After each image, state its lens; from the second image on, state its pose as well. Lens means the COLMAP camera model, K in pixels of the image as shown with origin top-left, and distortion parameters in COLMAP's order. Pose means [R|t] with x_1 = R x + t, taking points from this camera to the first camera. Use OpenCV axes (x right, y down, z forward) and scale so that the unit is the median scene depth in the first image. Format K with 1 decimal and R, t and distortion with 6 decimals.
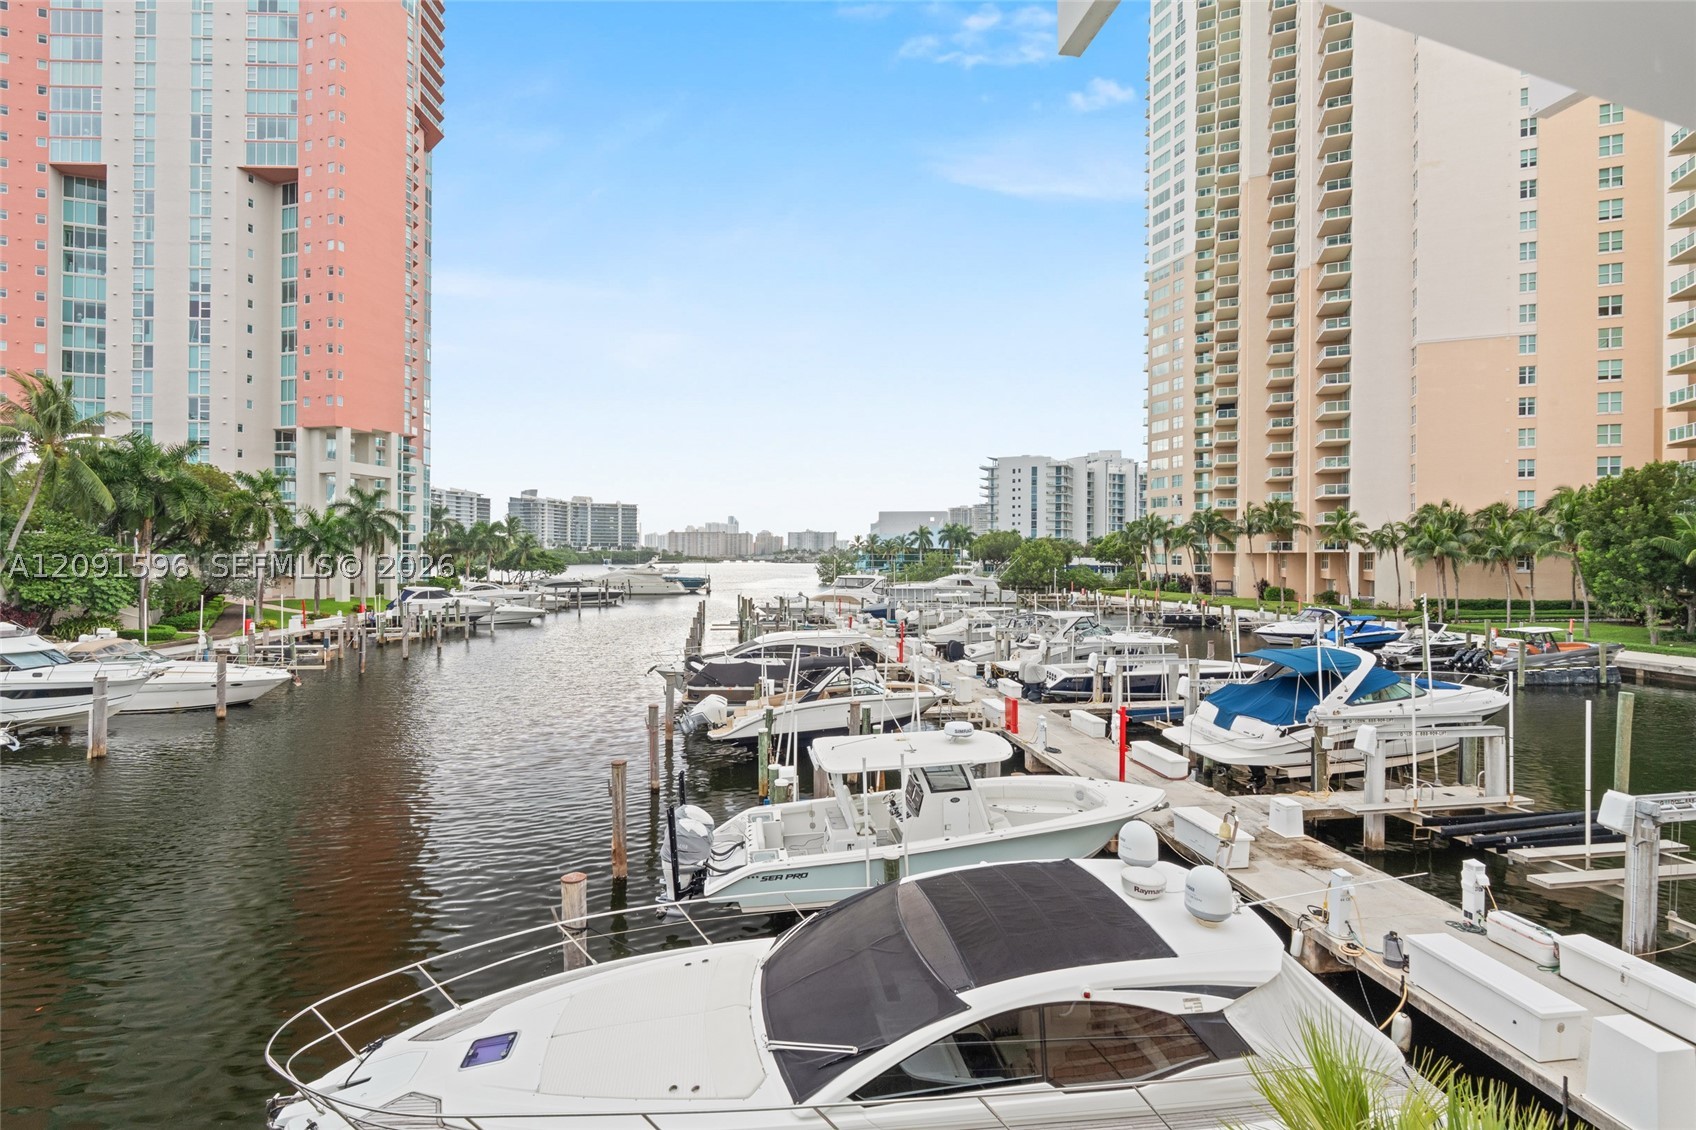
lens RADIAL K [[763.4, 0, 846.1], [0, 763.4, 560.1], [0, 0, 1]] dist [0.000662, 0.000099]
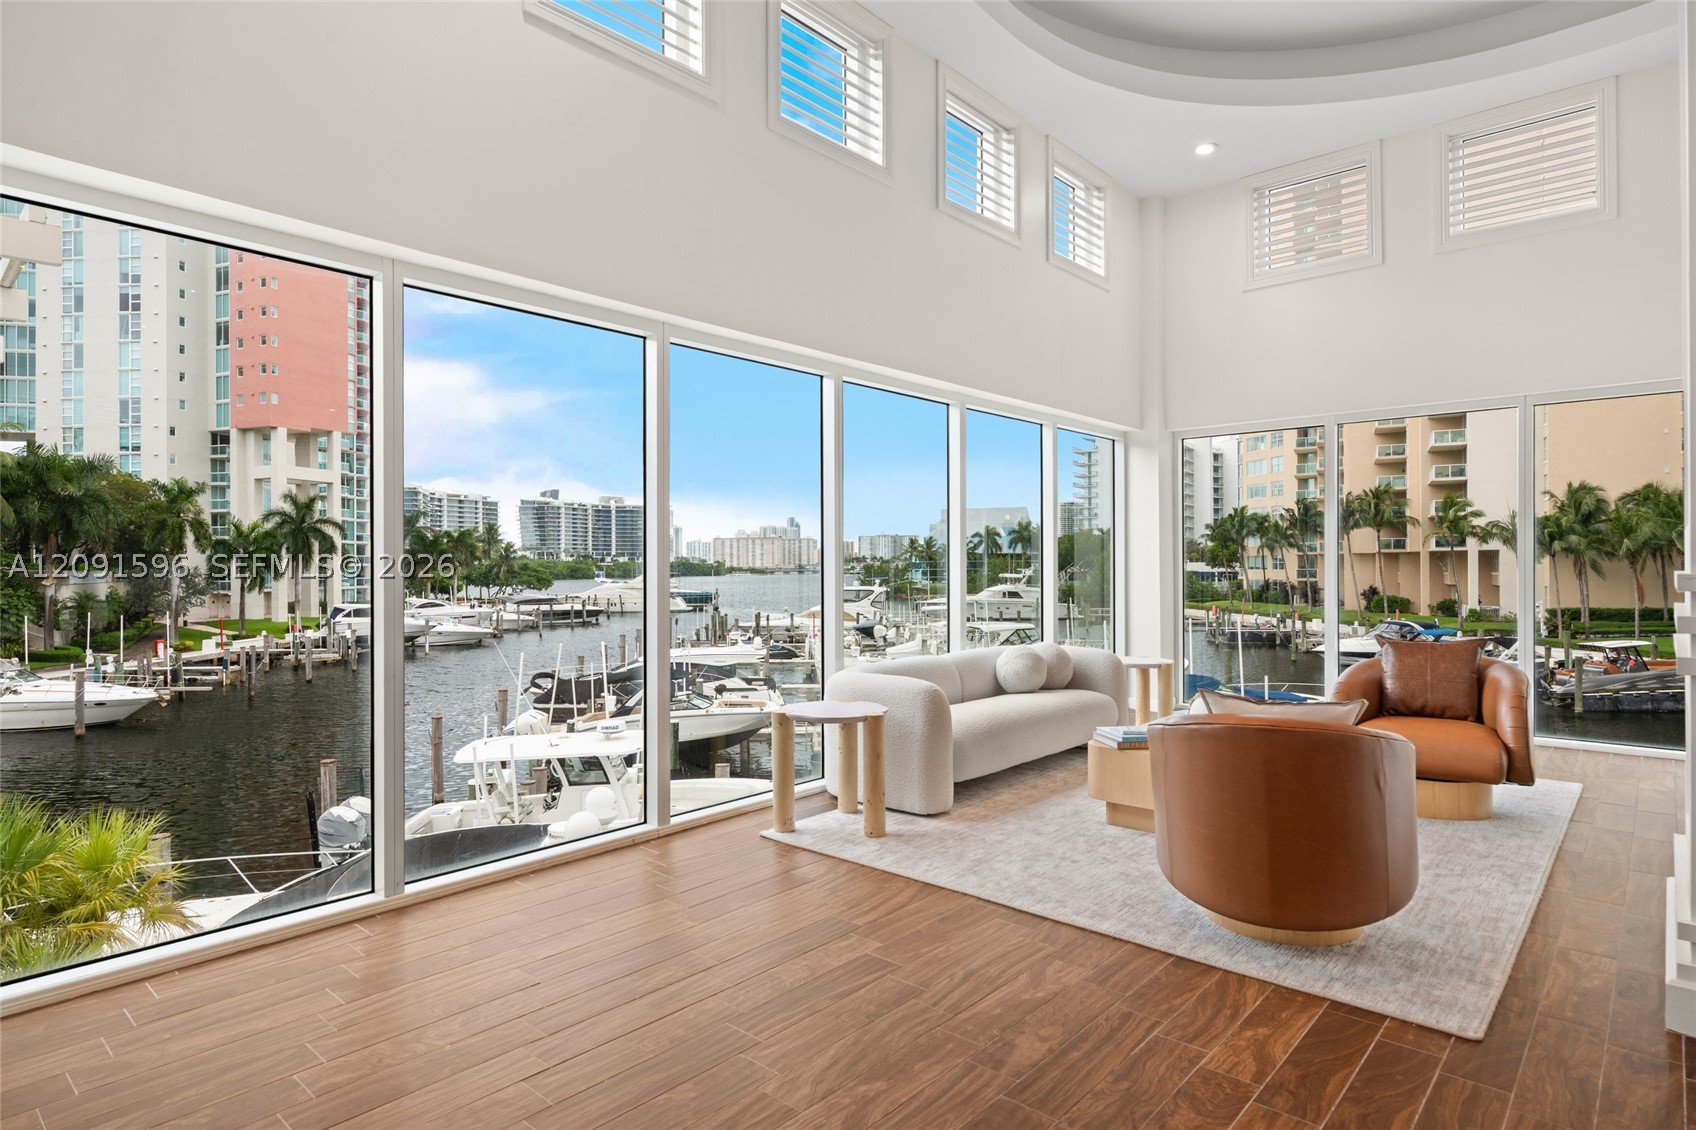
lens RADIAL K [[949.8, 0, 834.1], [0, 949.8, 563.8], [0, 0, 1]] dist [0.006808, 0.001055]
pose [[0.994528, -0.012992, -0.103663, 0.102183], [0.012286, 0.999897, -0.007446, 0.002560], [0.103749, 0.006131, 0.994585, -0.042939]]
